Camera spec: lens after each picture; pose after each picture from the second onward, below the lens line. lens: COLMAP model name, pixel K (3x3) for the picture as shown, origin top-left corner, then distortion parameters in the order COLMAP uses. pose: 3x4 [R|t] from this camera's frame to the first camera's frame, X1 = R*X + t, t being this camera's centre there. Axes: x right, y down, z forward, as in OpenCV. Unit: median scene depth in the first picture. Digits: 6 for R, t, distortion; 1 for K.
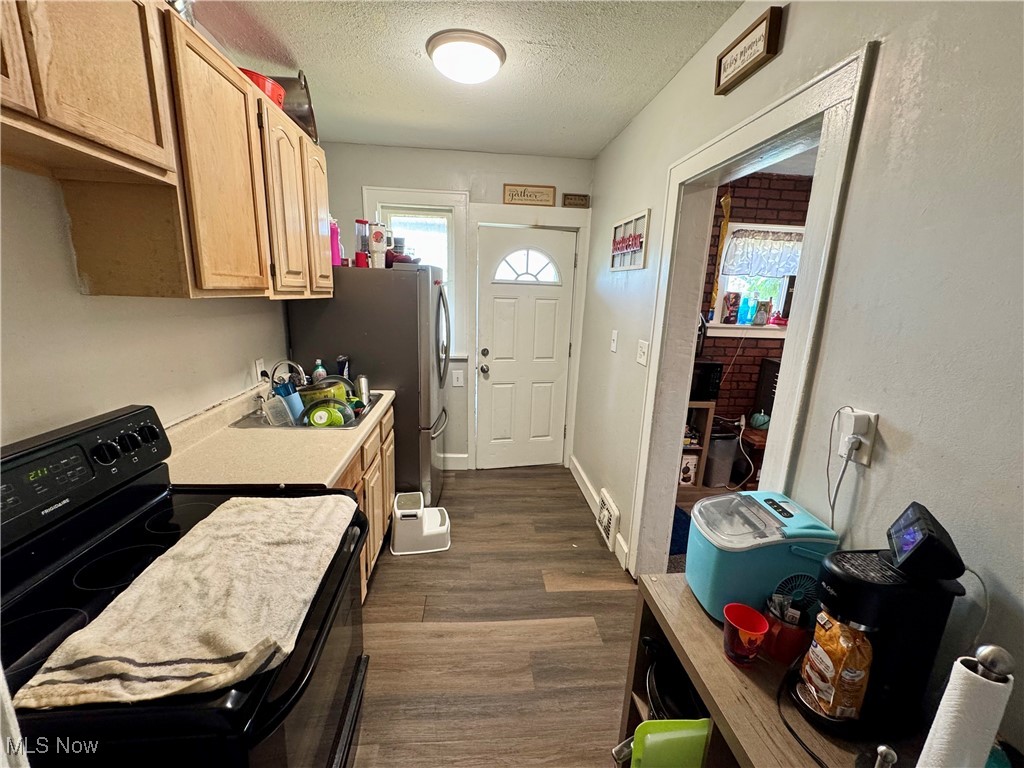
lens RADIAL K [[410.7, 0, 507.2], [0, 410.7, 383.0], [0, 0, 1]] dist [0.000250, 0.000044]
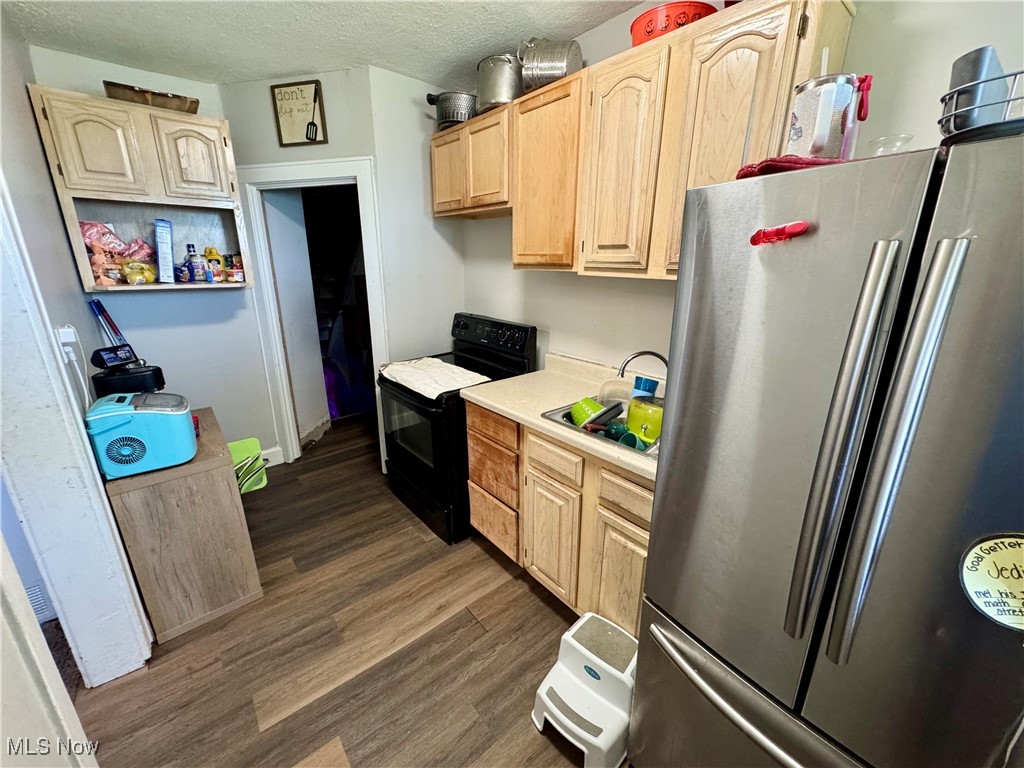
lens RADIAL K [[410.7, 0, 513.9], [0, 410.7, 385.5], [0, 0, 1]] dist [0.000250, 0.000044]
pose [[-0.820486, 0.126661, -0.557459, 0.194404], [-0.156241, 0.888334, 0.431800, -0.356358], [0.549902, 0.441384, -0.709075, 1.669447]]
